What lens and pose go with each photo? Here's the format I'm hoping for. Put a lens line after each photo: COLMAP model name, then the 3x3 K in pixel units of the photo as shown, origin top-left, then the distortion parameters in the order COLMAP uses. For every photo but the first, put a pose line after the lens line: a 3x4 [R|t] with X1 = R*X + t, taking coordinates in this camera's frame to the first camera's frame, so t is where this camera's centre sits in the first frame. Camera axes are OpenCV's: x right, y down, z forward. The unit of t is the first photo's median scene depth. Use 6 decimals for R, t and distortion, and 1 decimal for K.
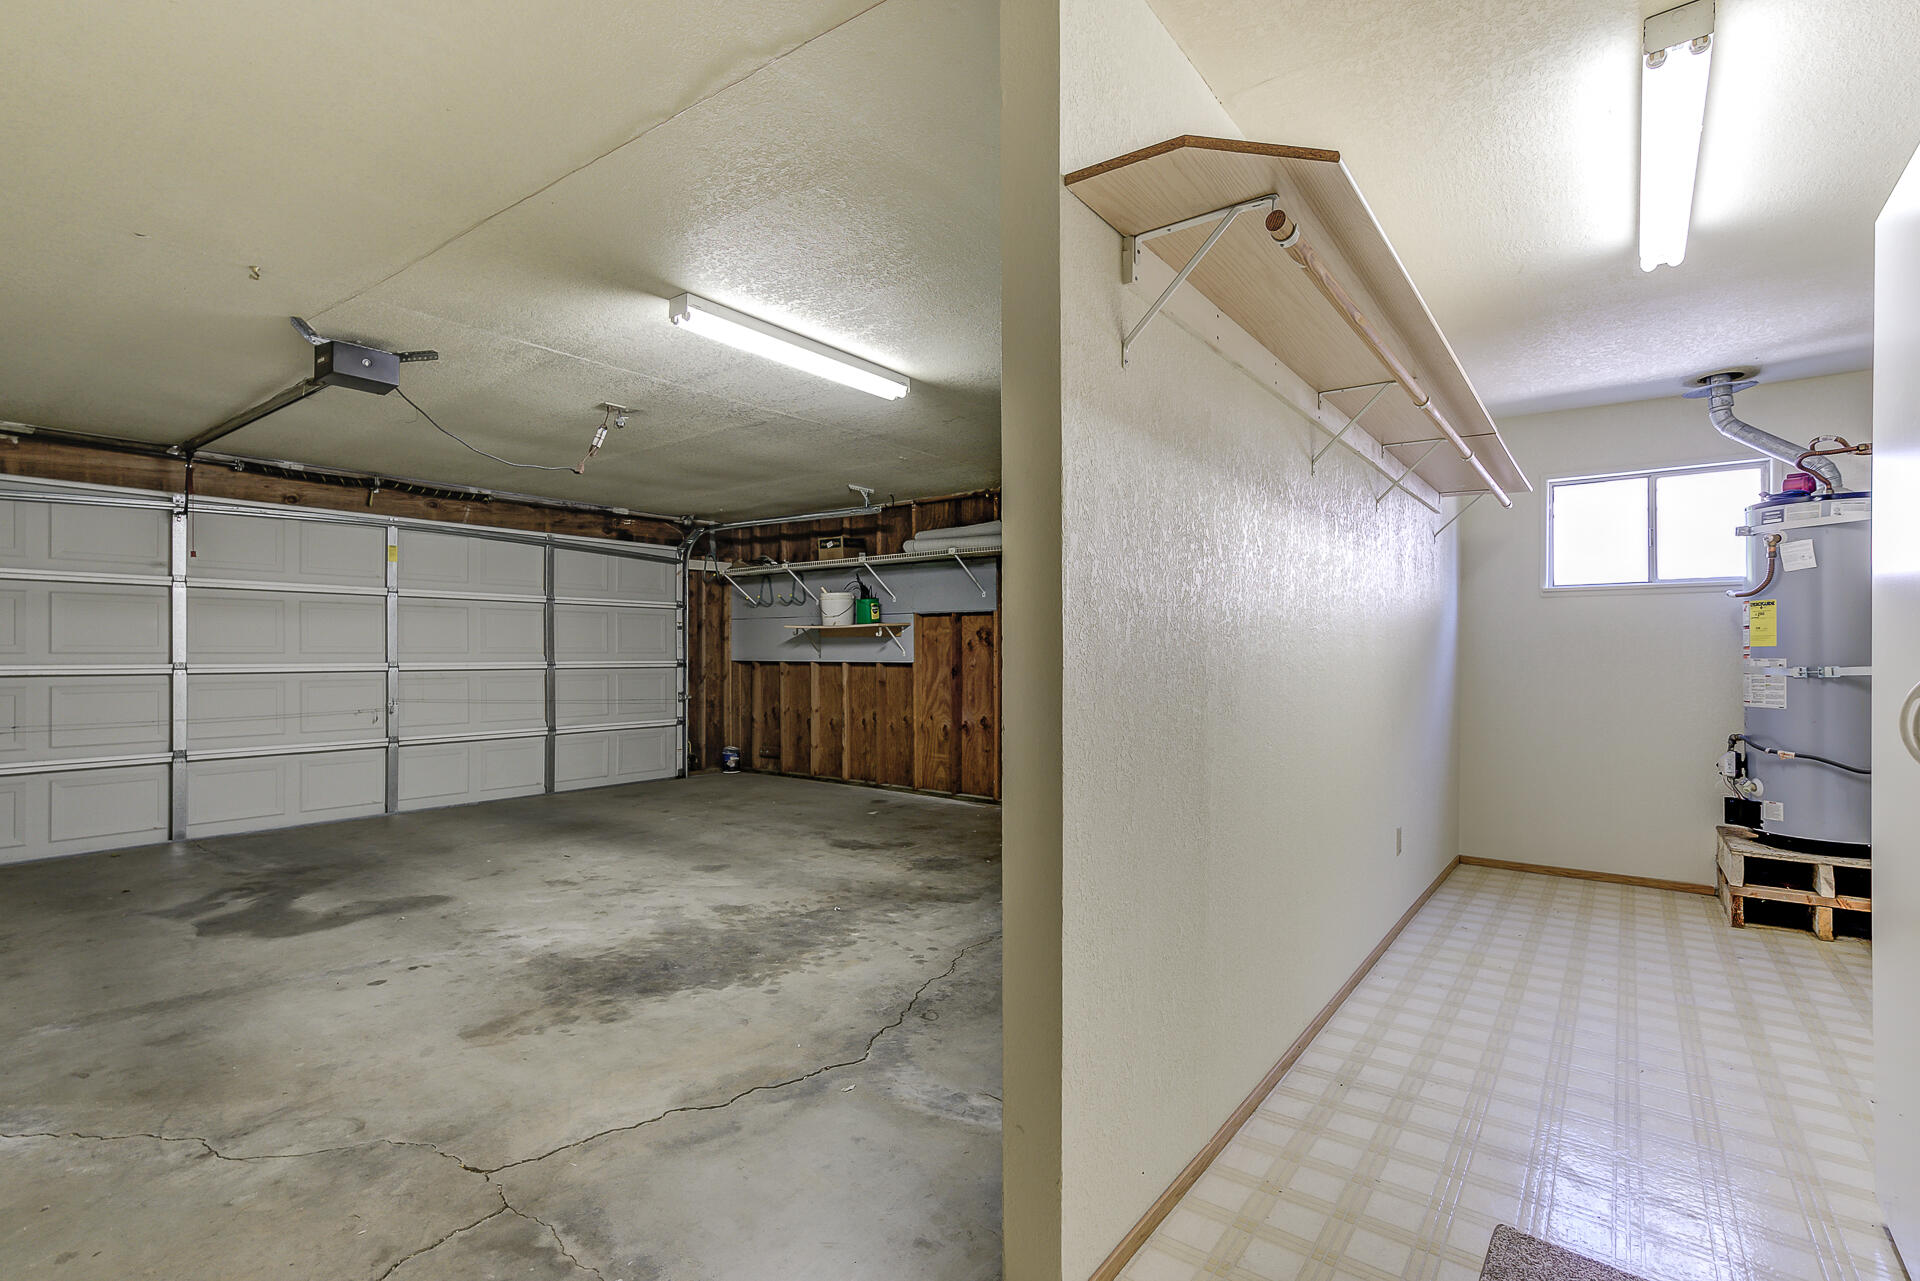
lens RADIAL K [[892.9, 0, 957.8], [0, 892.9, 633.5], [0, 0, 1]] dist [-0.021820, 0.014362]
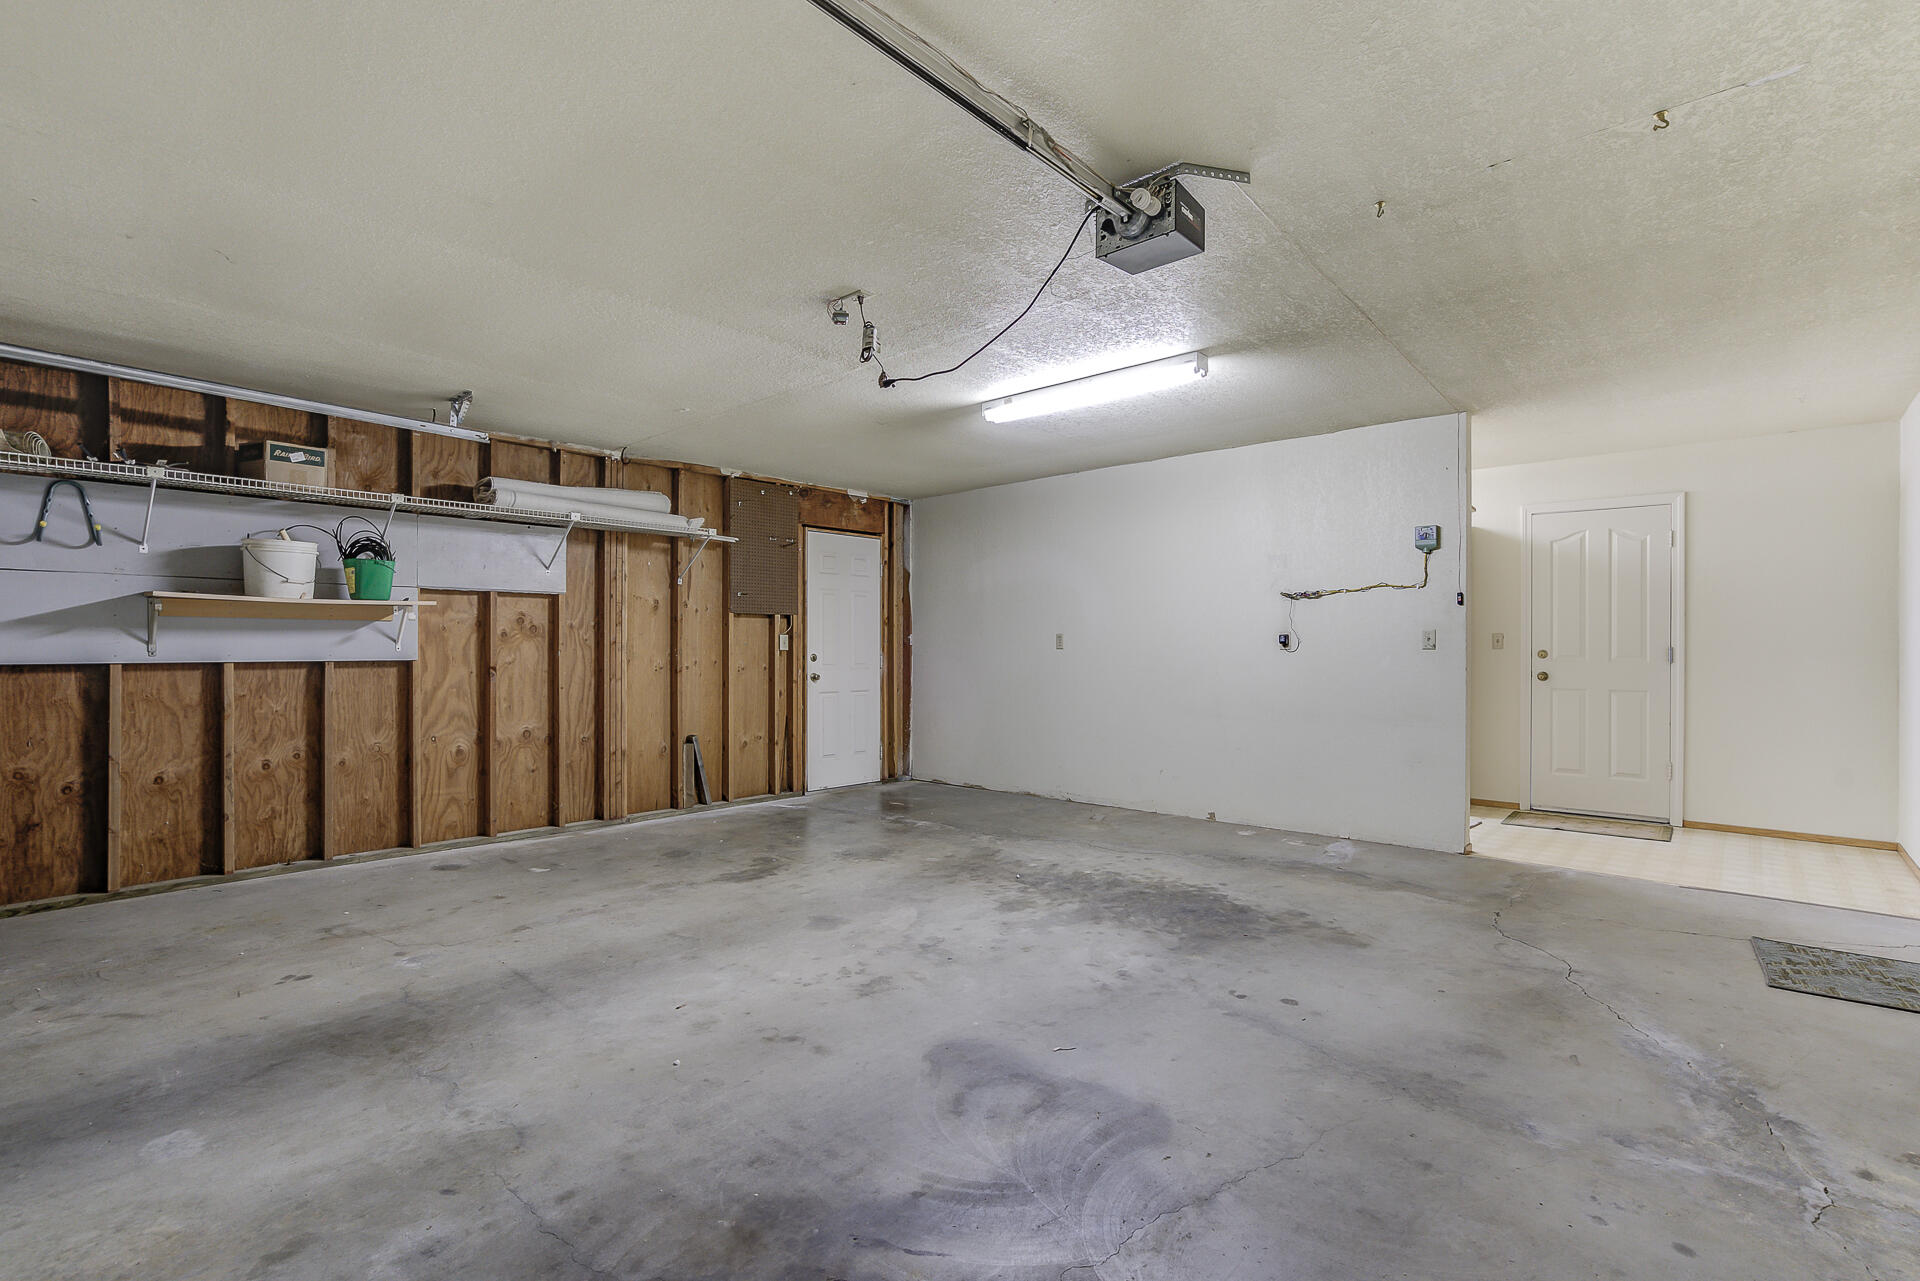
lens RADIAL K [[872.3, 0, 965.2], [0, 872.3, 641.6], [0, 0, 1]] dist [-0.023603, 0.000251]
pose [[0.081355, 0.006473, 0.996664, -1.178703], [-0.021803, 0.999751, -0.004713, 0.021873], [-0.996447, -0.021347, 0.081476, 0.945180]]
